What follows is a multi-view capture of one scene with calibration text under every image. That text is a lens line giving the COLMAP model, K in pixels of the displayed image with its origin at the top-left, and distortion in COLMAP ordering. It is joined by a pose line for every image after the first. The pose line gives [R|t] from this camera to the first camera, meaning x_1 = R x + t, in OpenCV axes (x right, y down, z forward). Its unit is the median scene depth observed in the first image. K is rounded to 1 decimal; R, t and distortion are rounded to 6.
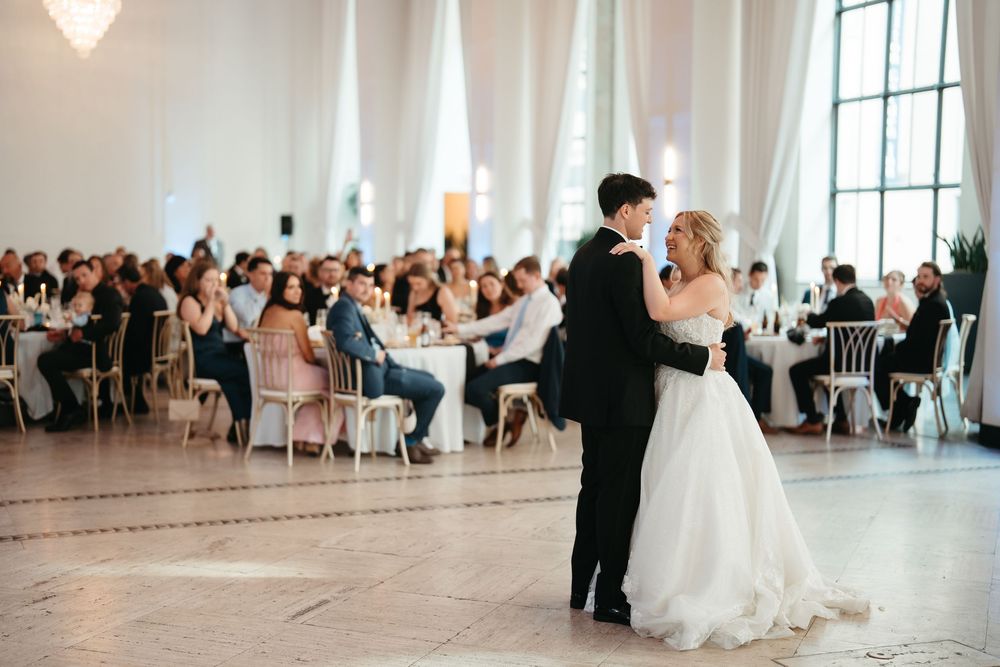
lens RADIAL K [[1410.3, 0, 482.3], [0, 1410.3, 334.7], [0, 0, 1]] dist [-0.141992, 1.031234]
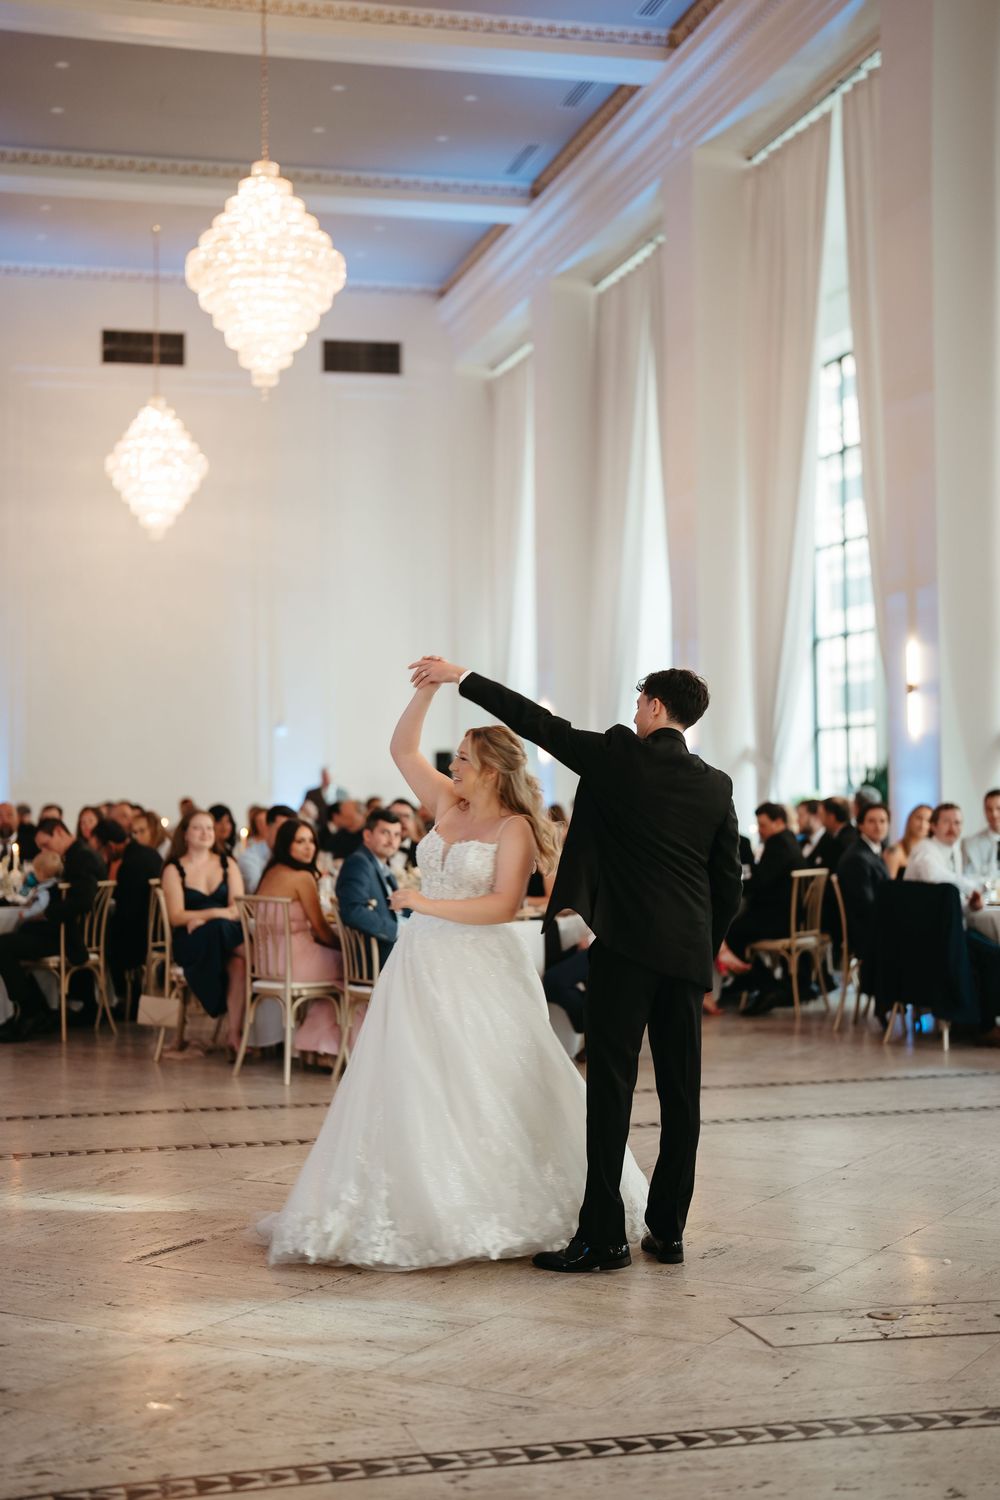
lens RADIAL K [[2115.4, 0, 495.7], [0, 2115.4, 726.2], [0, 0, 1]] dist [-0.141992, 1.031234]
pose [[0.987741, -0.021231, -0.154654, 0.129304], [0.005943, 0.995104, -0.098650, 0.015342], [0.155991, 0.096522, 0.983031, -0.066459]]
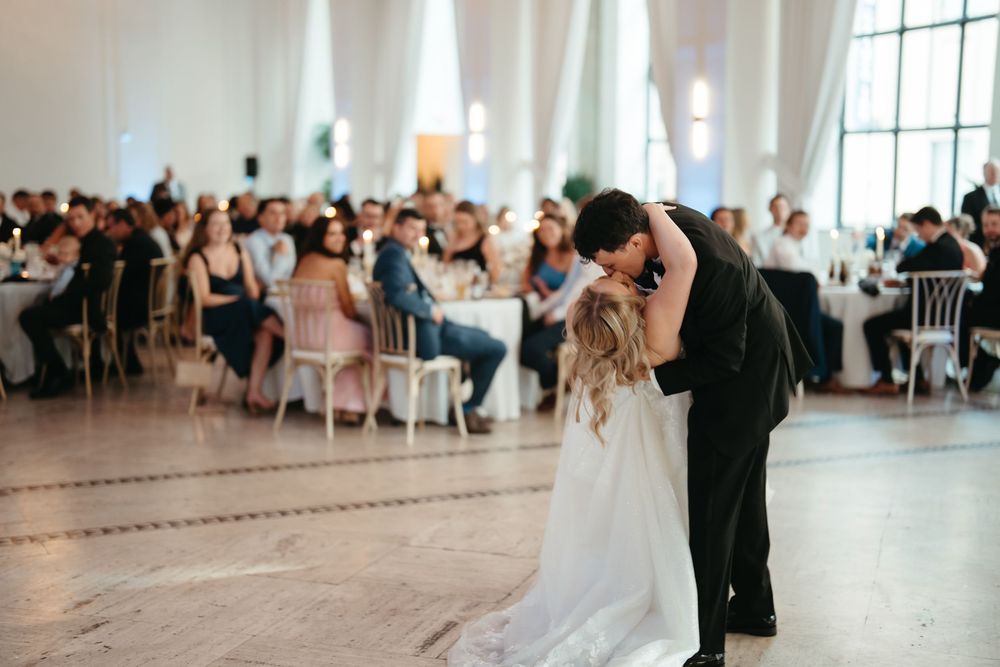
lens RADIAL K [[1414.6, 0, 514.8], [0, 1414.6, 330.1], [0, 0, 1]] dist [-0.135720, 1.078875]
pose [[0.997683, -0.003070, 0.067971, -0.074096], [0.000698, 0.999391, 0.034890, -0.003408], [-0.068036, -0.034762, 0.997077, 0.113752]]
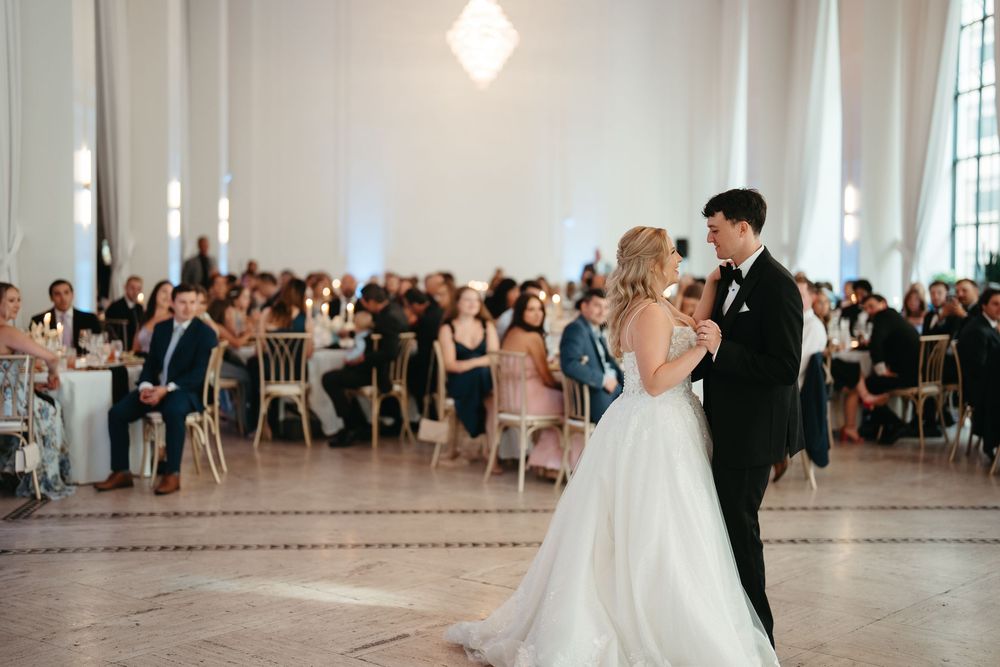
lens RADIAL K [[1397.8, 0, 500.0], [0, 1397.8, 333.5], [0, 0, 1]] dist [-0.165029, 1.167725]
pose [[0.948541, 0.014340, -0.316328, 0.139596], [-0.020126, 0.999684, -0.015032, -0.001335], [0.316013, 0.020625, 0.948531, 0.068990]]
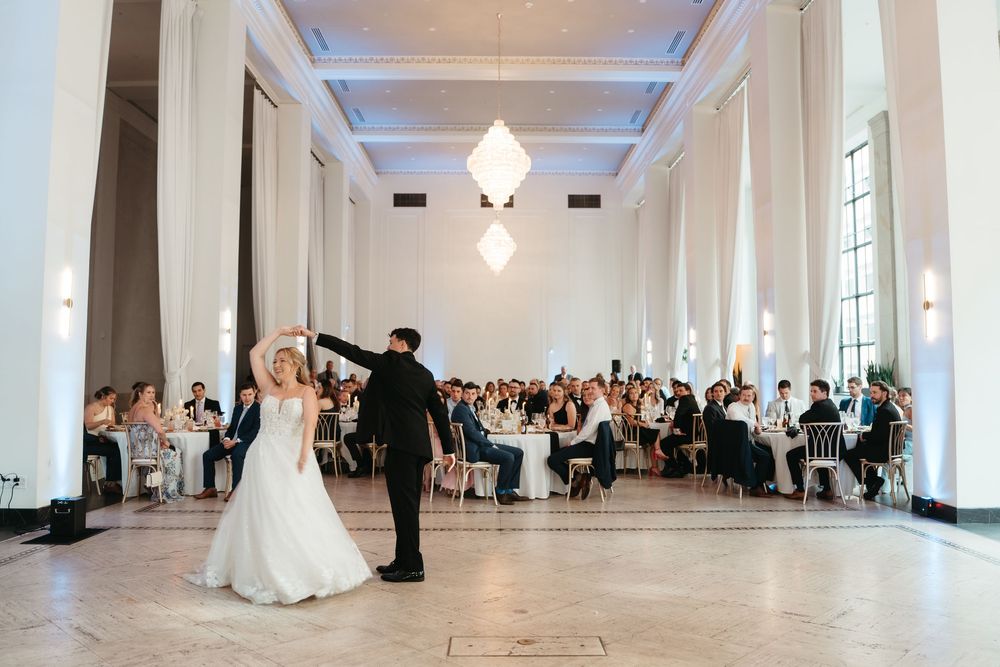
lens RADIAL K [[821.0, 0, 500.6], [0, 821.0, 322.0], [0, 0, 1]] dist [-0.051093, -0.018671]
pose [[0.924513, -0.032366, -0.379773, 0.294035], [-0.019391, 0.991104, -0.131673, 0.005659], [0.380656, 0.129097, 0.915661, 0.087817]]
